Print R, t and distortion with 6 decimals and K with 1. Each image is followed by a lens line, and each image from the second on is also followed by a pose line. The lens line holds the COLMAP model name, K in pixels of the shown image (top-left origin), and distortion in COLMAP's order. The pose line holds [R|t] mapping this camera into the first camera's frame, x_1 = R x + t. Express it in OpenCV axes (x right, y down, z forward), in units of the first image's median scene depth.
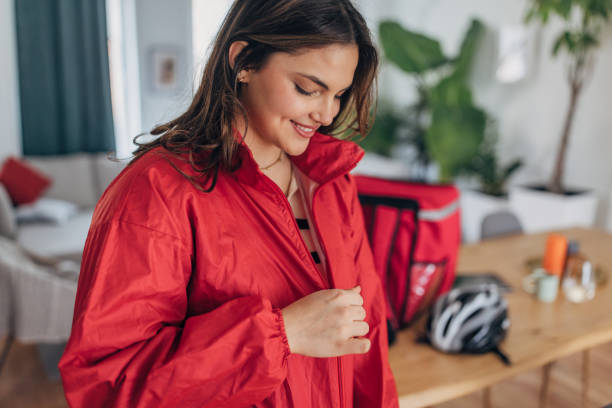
lens RADIAL K [[599.2, 0, 315.8], [0, 599.2, 211.2], [0, 0, 1]] dist [0.021379, 0.000000]
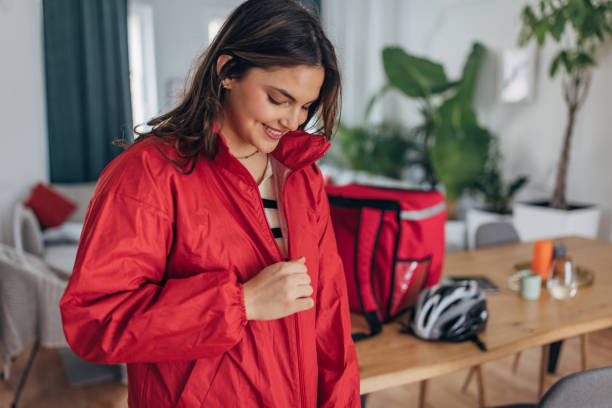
lens RADIAL K [[599.2, 0, 308.1], [0, 599.2, 205.9], [0, 0, 1]] dist [0.021379, 0.000000]
pose [[0.998622, -0.017631, -0.049429, 0.091677], [0.014690, 0.998136, -0.059241, 0.080269], [0.050381, 0.058433, 0.997019, -0.152767]]
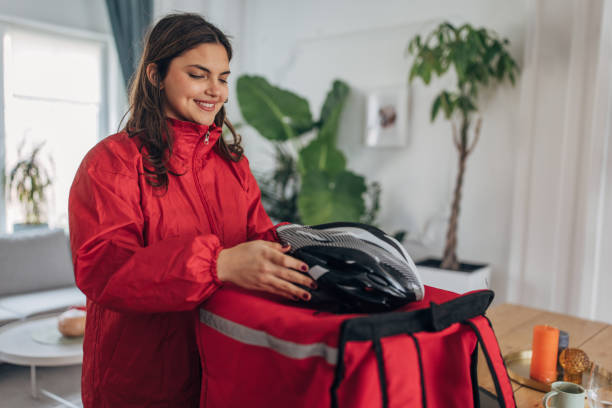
lens RADIAL K [[599.2, 0, 305.4], [0, 599.2, 211.3], [0, 0, 1]] dist [0.021379, 0.000000]
pose [[0.961878, -0.017349, 0.272929, -0.182015], [0.052355, 0.991209, -0.121507, -0.056637], [-0.268422, 0.131164, 0.954330, 0.732444]]
